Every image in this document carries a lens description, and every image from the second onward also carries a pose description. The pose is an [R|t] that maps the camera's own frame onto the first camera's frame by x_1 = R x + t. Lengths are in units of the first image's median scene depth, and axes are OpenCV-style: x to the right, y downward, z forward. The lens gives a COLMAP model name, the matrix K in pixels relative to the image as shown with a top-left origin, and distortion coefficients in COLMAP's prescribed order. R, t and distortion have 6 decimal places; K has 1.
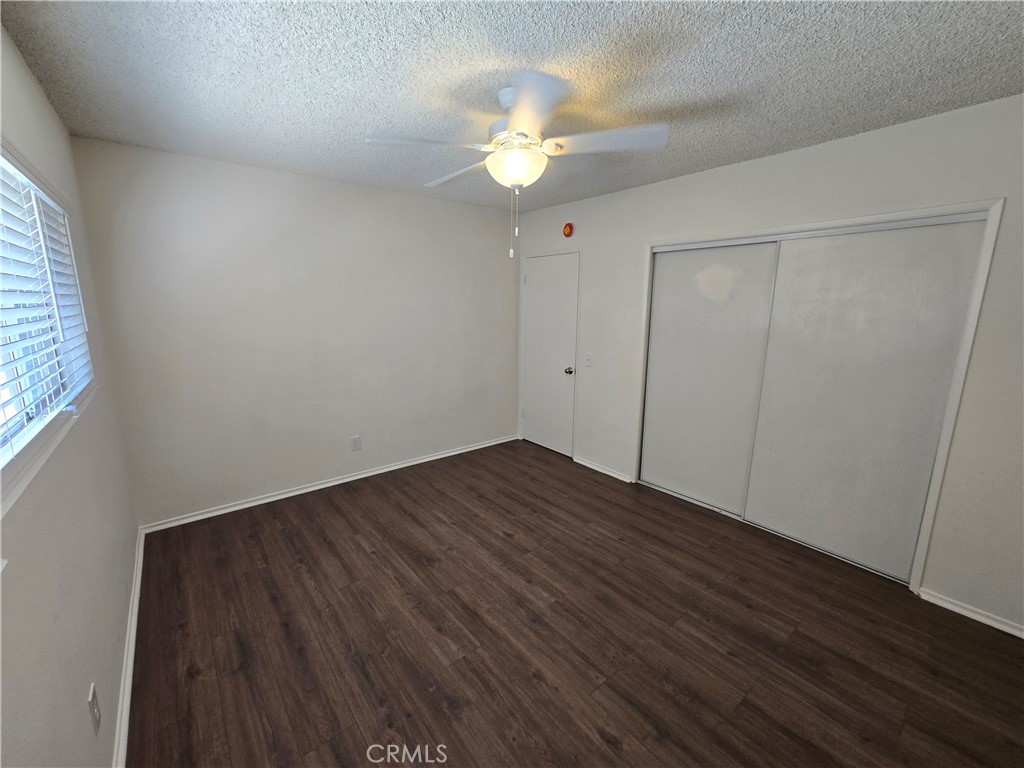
lens RADIAL K [[421.6, 0, 509.7], [0, 421.6, 385.9], [0, 0, 1]] dist [-0.002429, -0.000308]
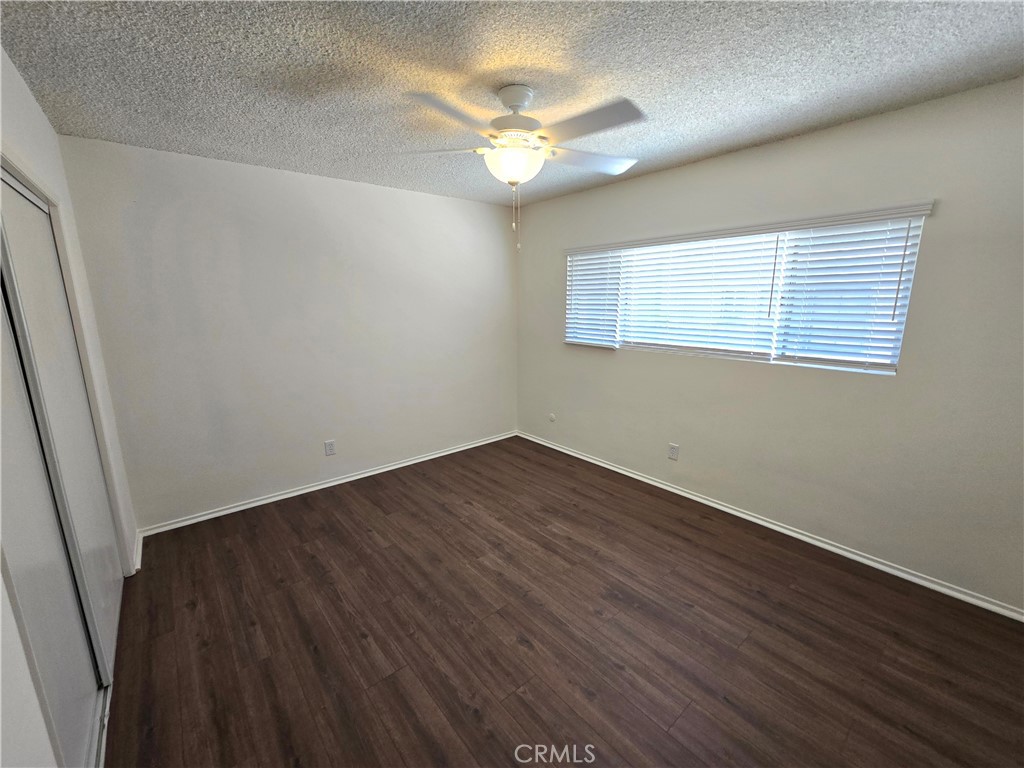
lens RADIAL K [[421.6, 0, 509.7], [0, 421.6, 385.9], [0, 0, 1]] dist [-0.002429, -0.000308]
pose [[-0.999917, 0.003724, -0.012321, 0.035297], [-0.001336, 0.922032, 0.387110, -0.349575], [0.012802, 0.387095, -0.921951, 1.803362]]
